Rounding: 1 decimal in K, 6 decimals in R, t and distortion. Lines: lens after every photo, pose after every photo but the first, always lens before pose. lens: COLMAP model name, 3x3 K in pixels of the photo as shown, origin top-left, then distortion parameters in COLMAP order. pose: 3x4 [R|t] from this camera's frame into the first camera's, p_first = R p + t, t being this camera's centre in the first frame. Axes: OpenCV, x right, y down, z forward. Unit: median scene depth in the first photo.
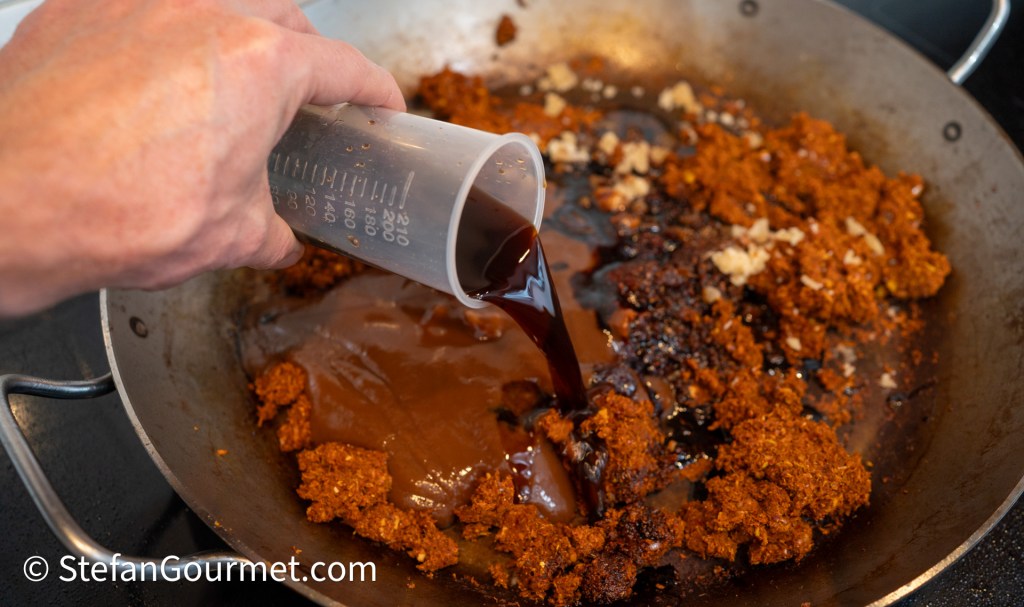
lens RADIAL K [[1035.2, 0, 527.1], [0, 1035.2, 259.5], [0, 0, 1]] dist [-0.007605, 0.131739]
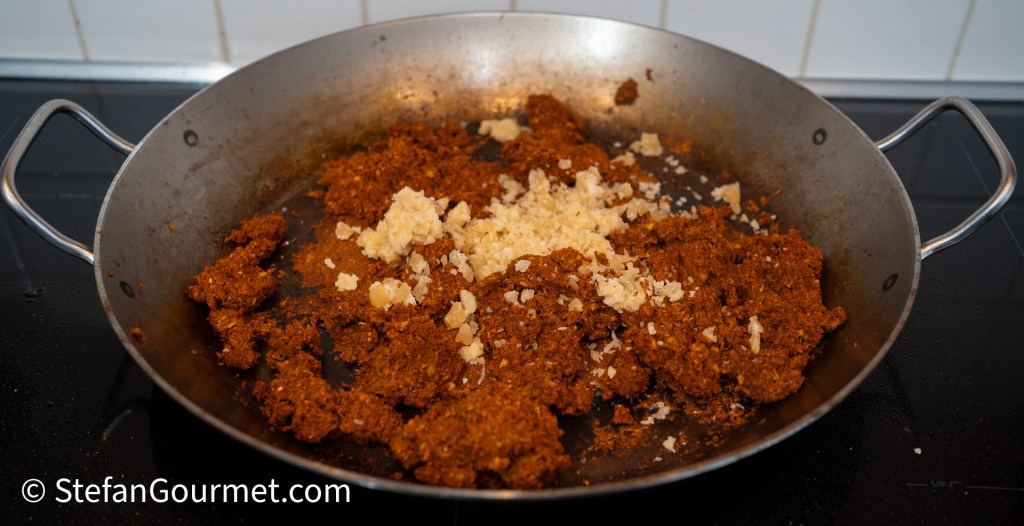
lens RADIAL K [[1041.9, 0, 519.1], [0, 1041.9, 268.9], [0, 0, 1]] dist [0.005228, 0.009263]
pose [[0.794212, 0.382078, -0.472486, 0.642782], [-0.460158, 0.886004, -0.057018, 0.090584], [0.396839, 0.262702, 0.879492, -0.008965]]
